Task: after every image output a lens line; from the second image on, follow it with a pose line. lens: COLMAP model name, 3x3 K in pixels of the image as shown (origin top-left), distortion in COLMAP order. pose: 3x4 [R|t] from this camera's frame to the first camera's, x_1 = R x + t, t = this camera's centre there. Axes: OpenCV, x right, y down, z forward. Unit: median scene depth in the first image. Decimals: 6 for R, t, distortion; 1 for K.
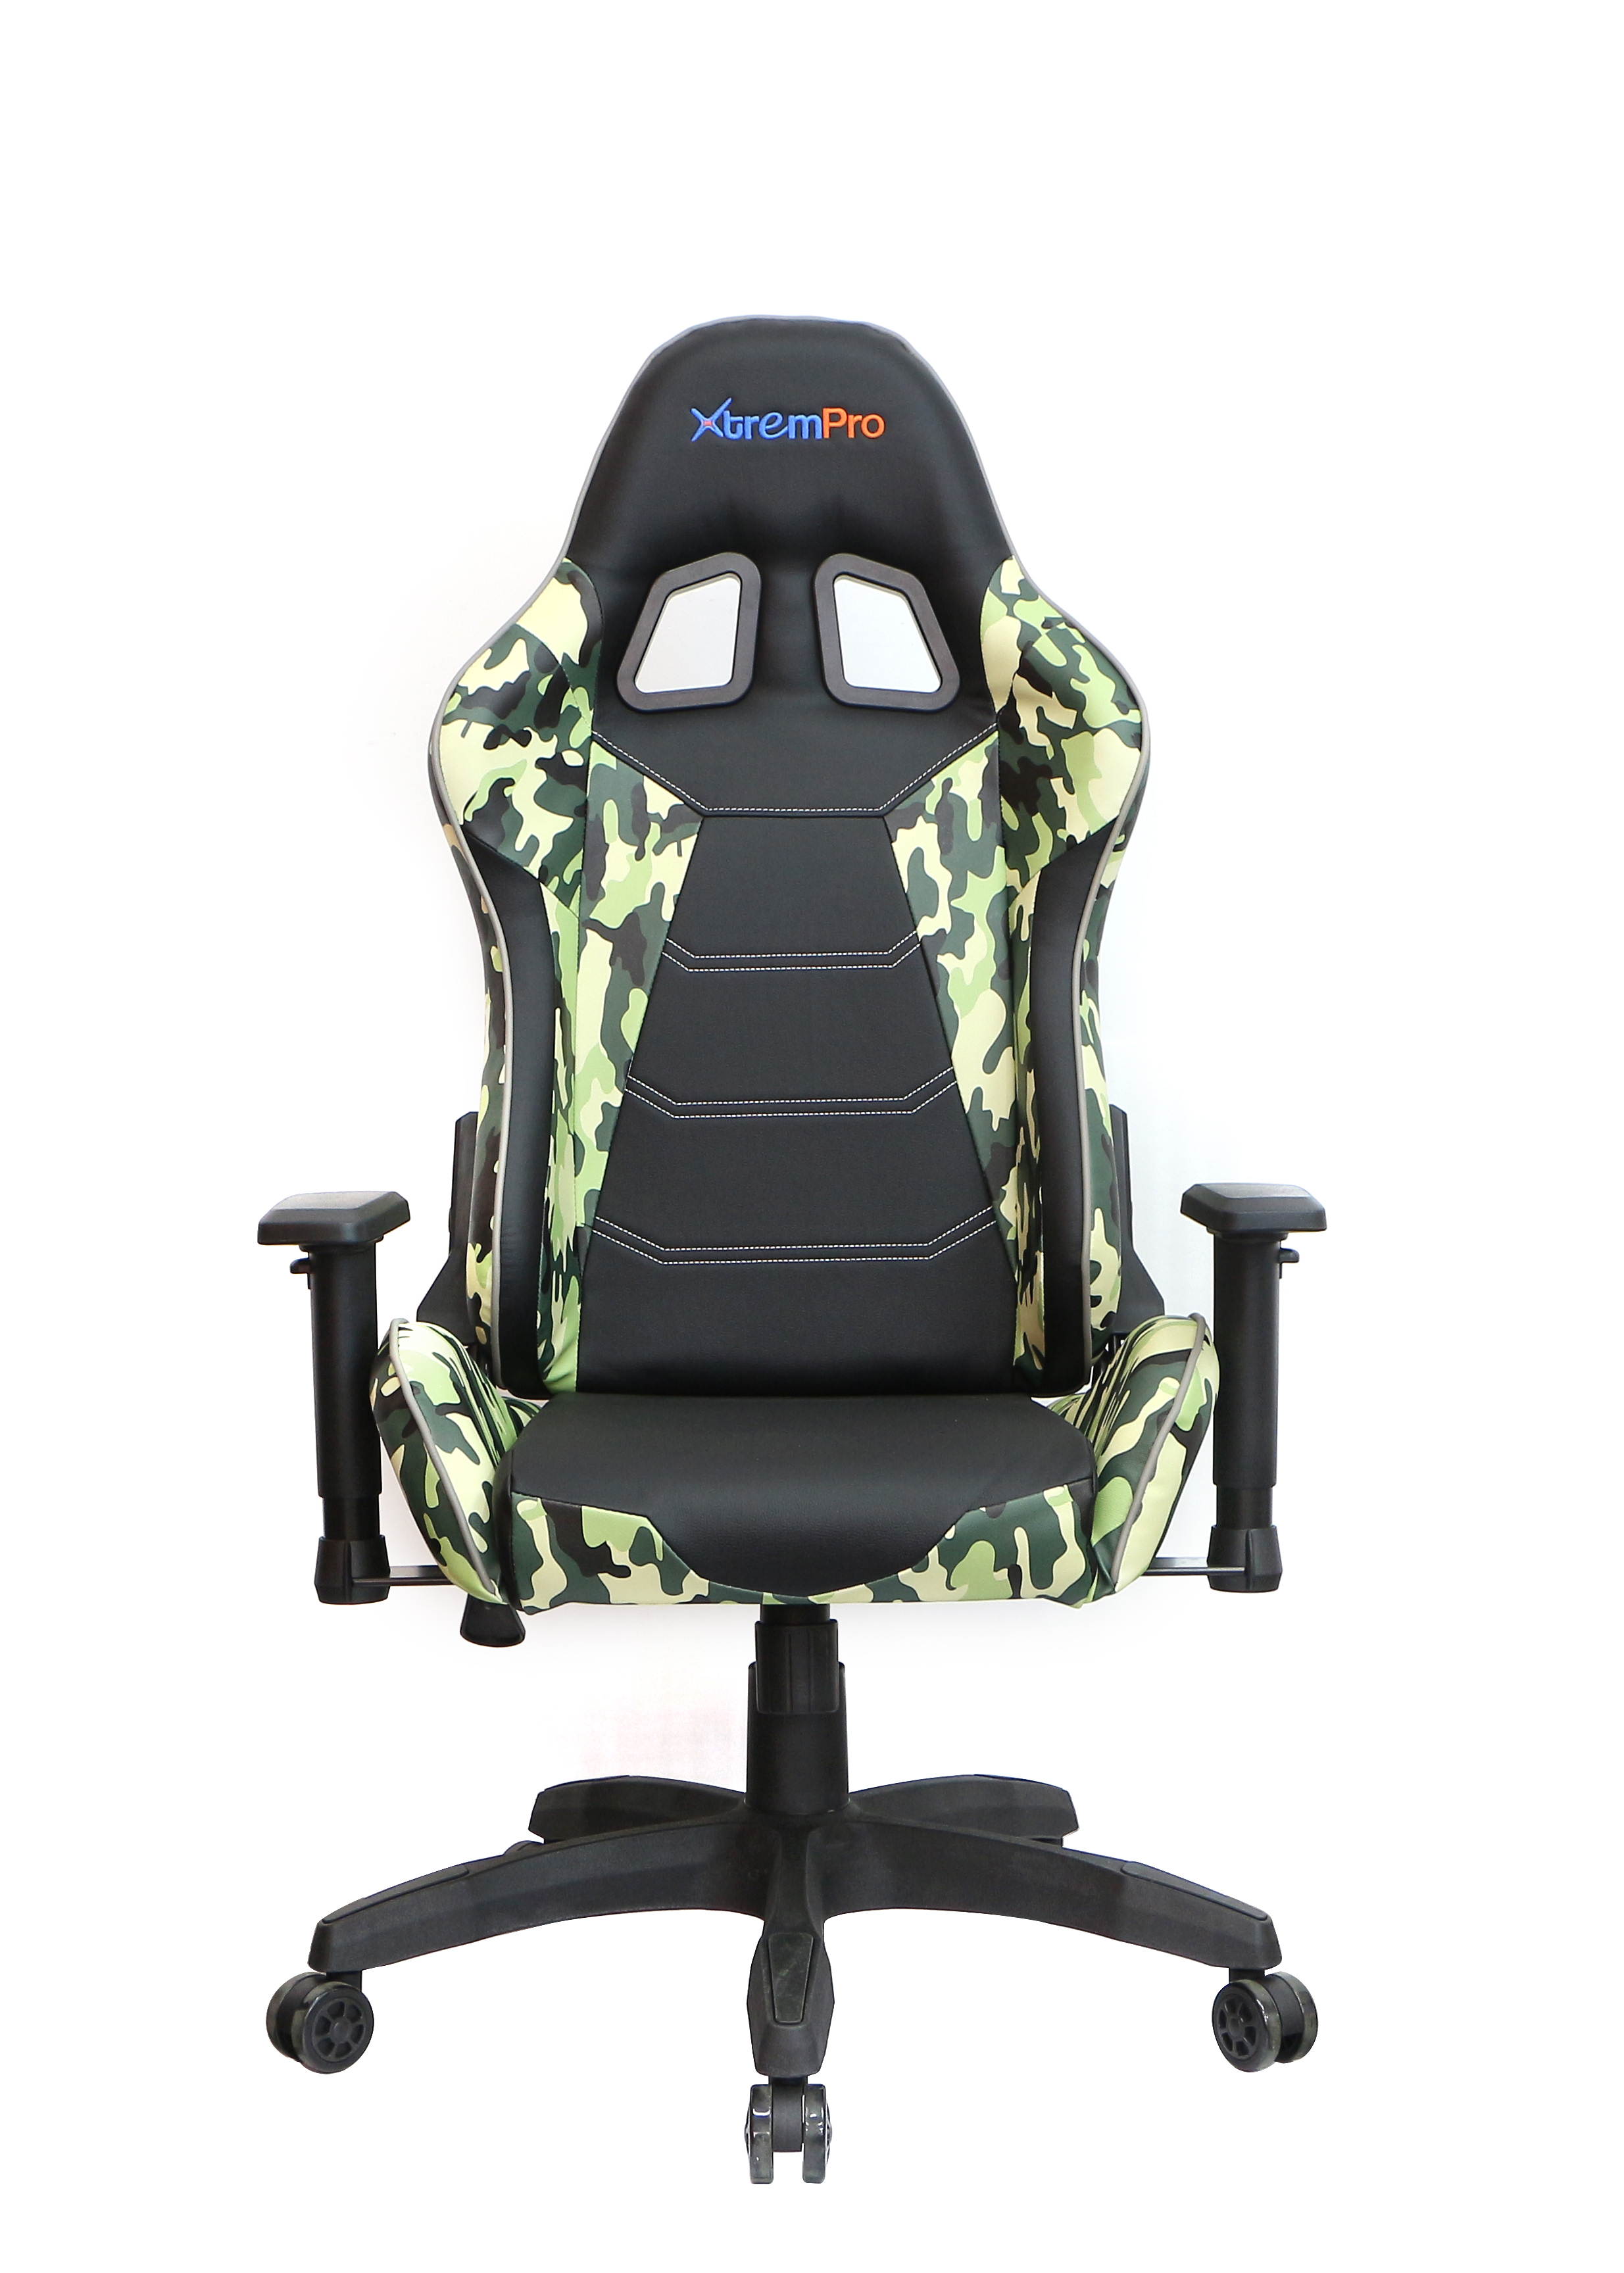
lens RADIAL K [[3648.1, 0, 812.0], [0, 3648.1, 1136.5], [0, 0, 1]] dist [-0.016264, -0.037991]
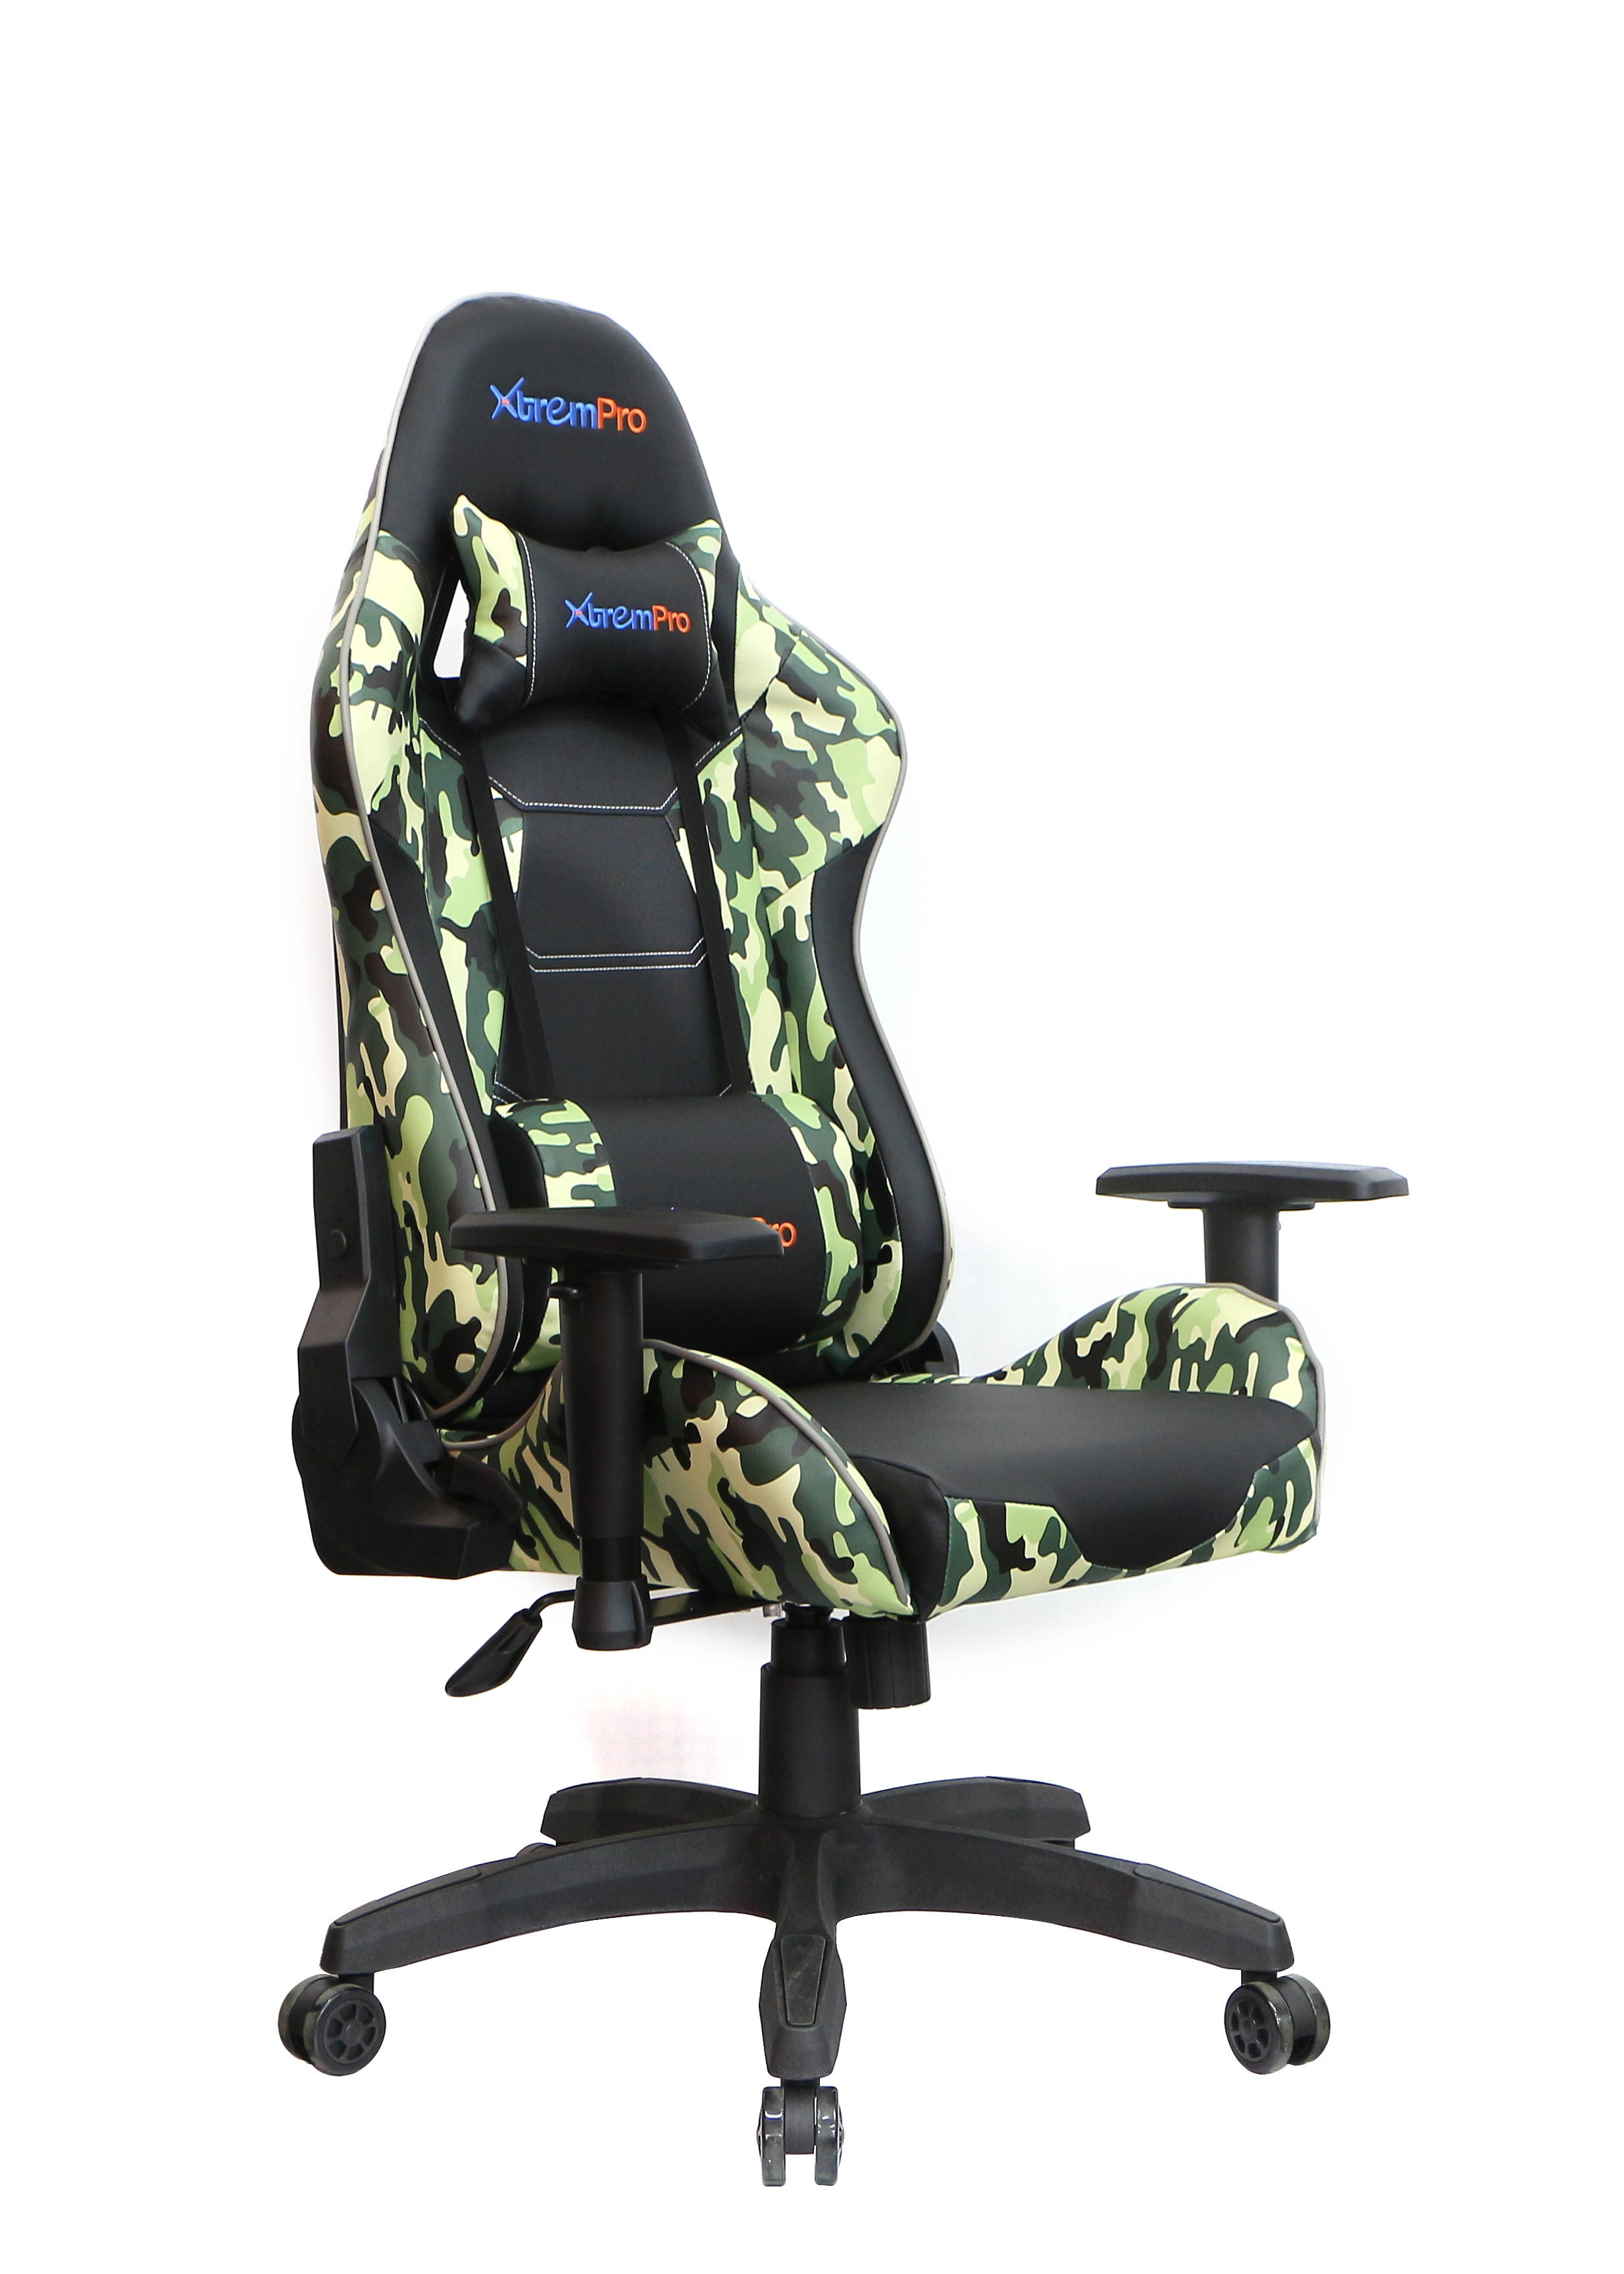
lens RADIAL K [[3649.6, 0, 812.0], [0, 3649.6, 1137.0], [0, 0, 1]] dist [-0.016264, -0.037991]
pose [[0.733301, -0.036355, 0.678931, -0.635148], [0.039653, 0.999157, 0.010675, -0.009349], [-0.678746, 0.019094, 0.734124, 0.247020]]
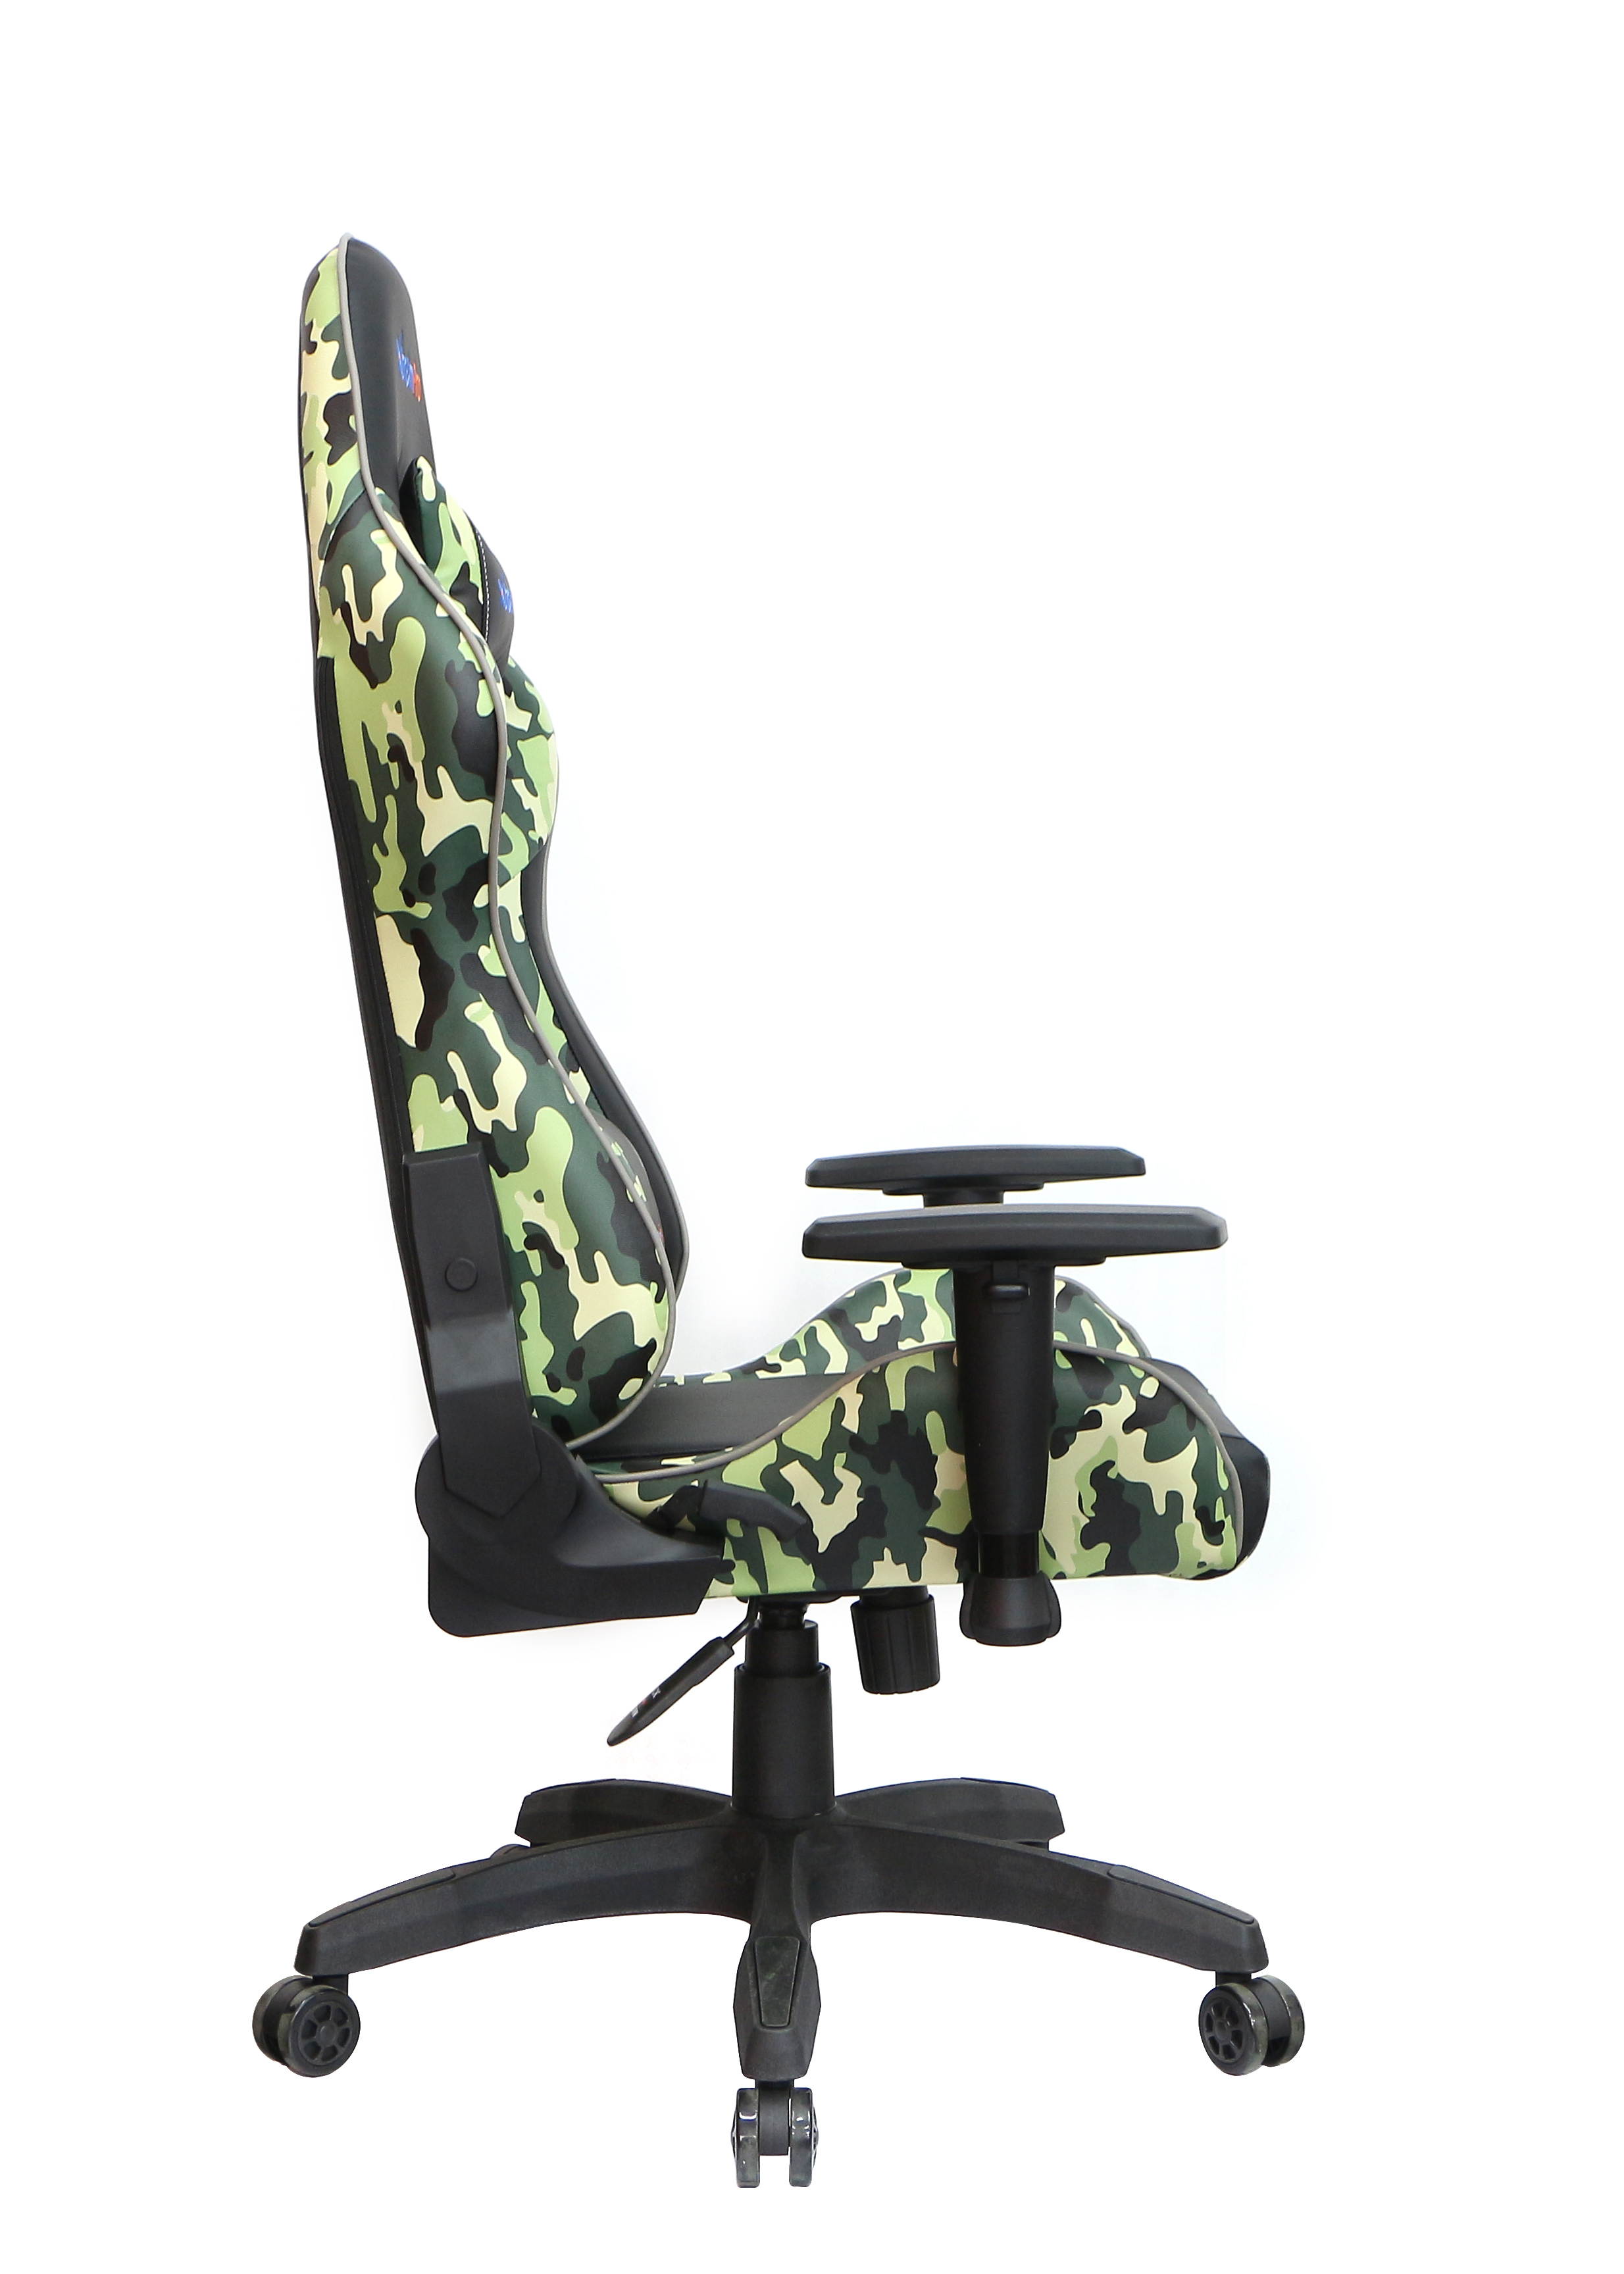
lens RADIAL K [[3649.6, 0, 812.0], [0, 3649.6, 1137.0], [0, 0, 1]] dist [-0.016264, -0.037991]
pose [[0.002656, -0.050217, 0.998735, -0.931660], [0.060461, 0.996919, 0.049965, -0.045437], [-0.998167, 0.060251, 0.005684, 0.915732]]
